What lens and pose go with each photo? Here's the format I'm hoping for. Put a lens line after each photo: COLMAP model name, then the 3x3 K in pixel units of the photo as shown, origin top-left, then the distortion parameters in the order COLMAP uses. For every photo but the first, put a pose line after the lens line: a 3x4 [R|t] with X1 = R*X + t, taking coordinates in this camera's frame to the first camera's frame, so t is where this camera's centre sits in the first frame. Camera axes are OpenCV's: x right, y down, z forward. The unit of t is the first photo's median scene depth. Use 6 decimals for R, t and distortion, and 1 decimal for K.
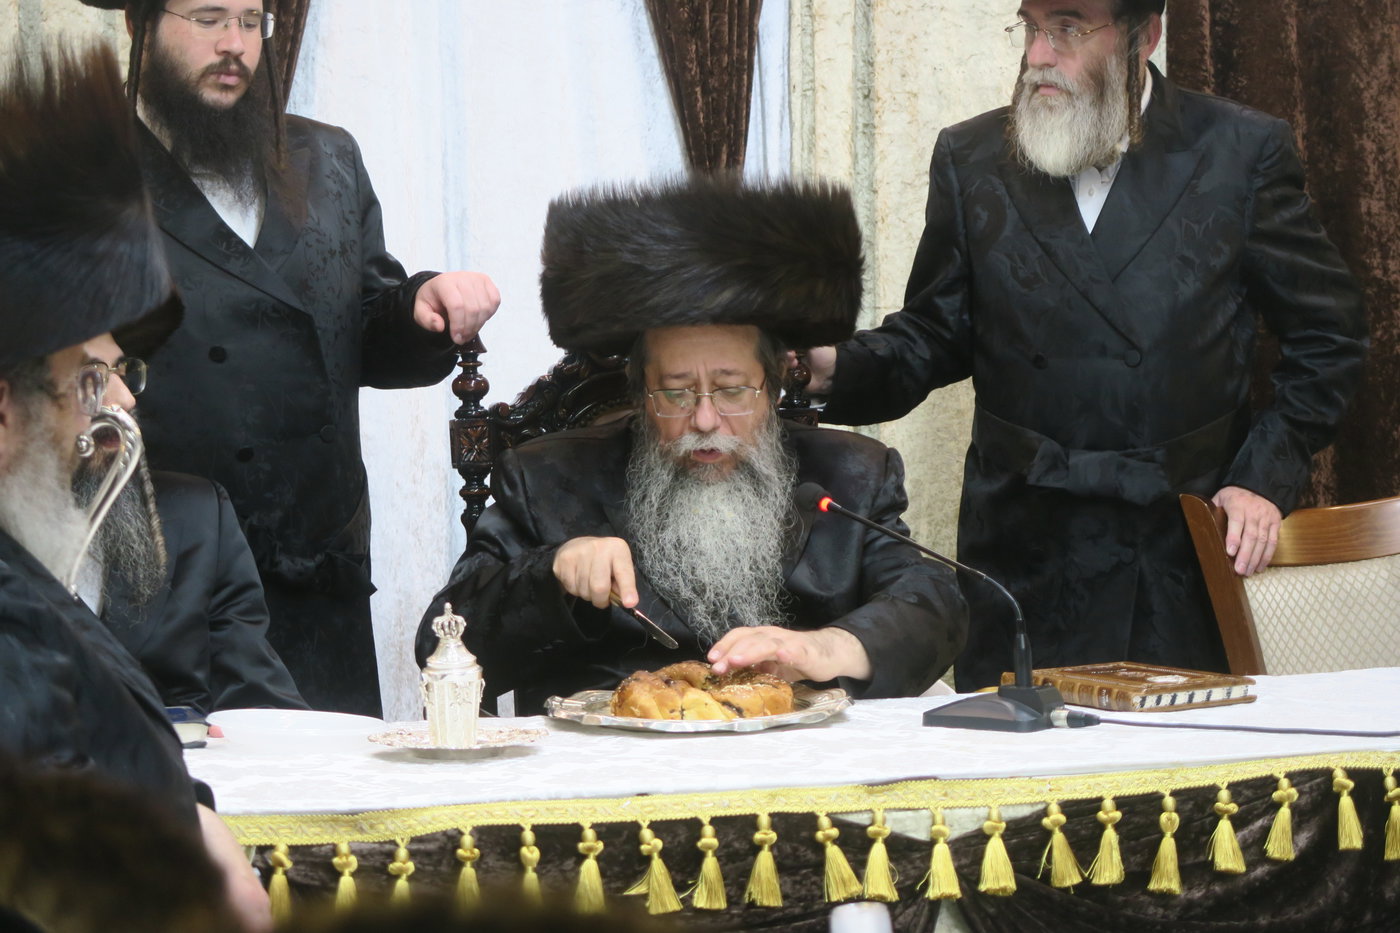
lens RADIAL K [[3940.2, 0, 700.0], [0, 3940.2, 466.5], [0, 0, 1]] dist [0.061846, -1.122338]
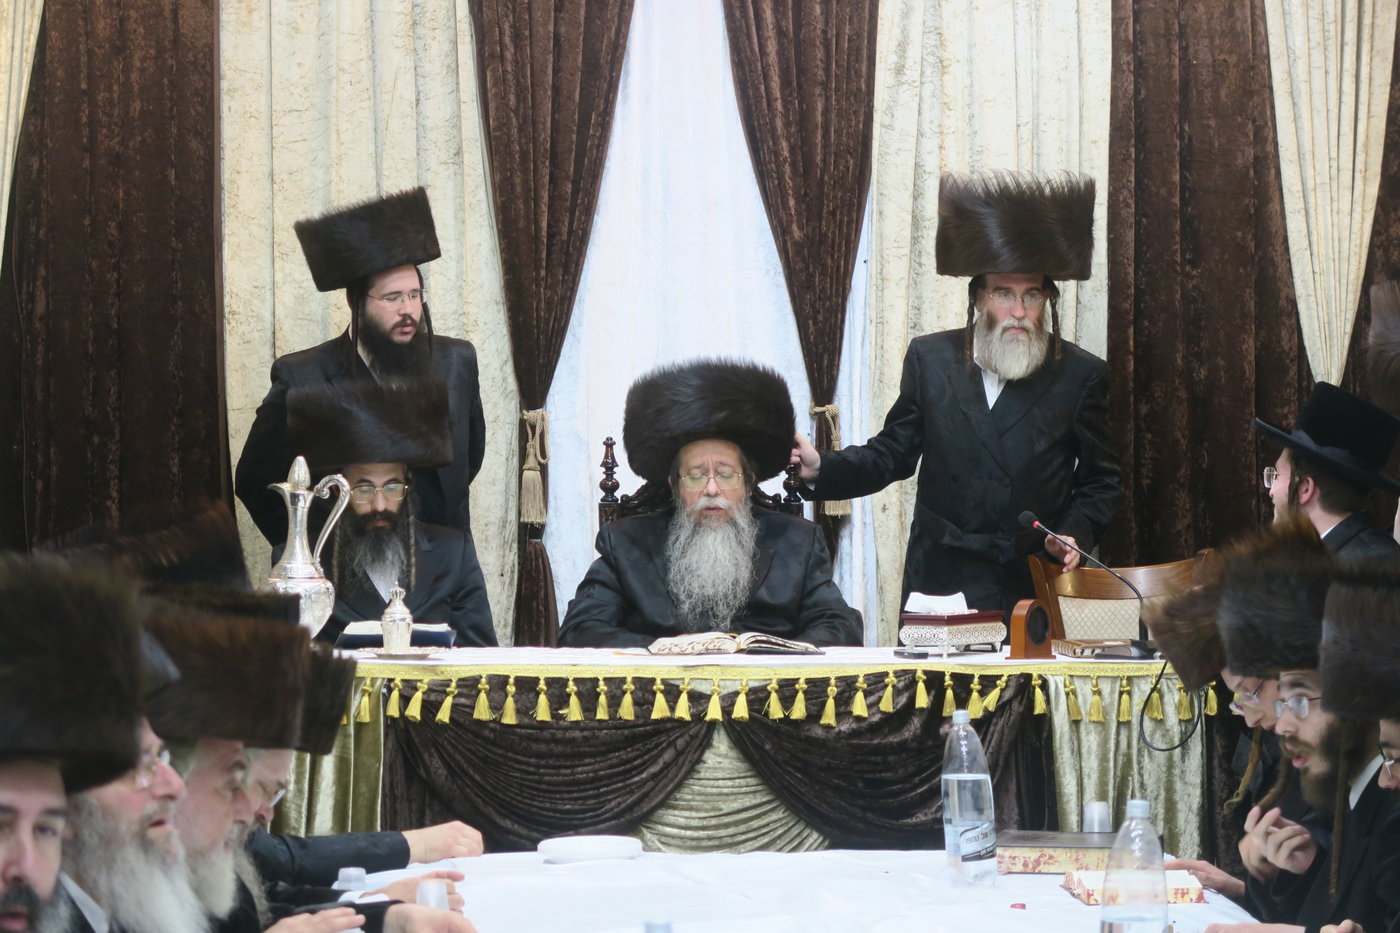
lens RADIAL K [[3940.2, 0, 700.0], [0, 3940.2, 466.5], [0, 0, 1]] dist [0.061846, -1.122338]
pose [[0.978681, 0.023258, -0.204066, 0.469509], [-0.032799, 0.998515, -0.043497, 0.064894], [0.202751, 0.049263, 0.977990, -1.031988]]
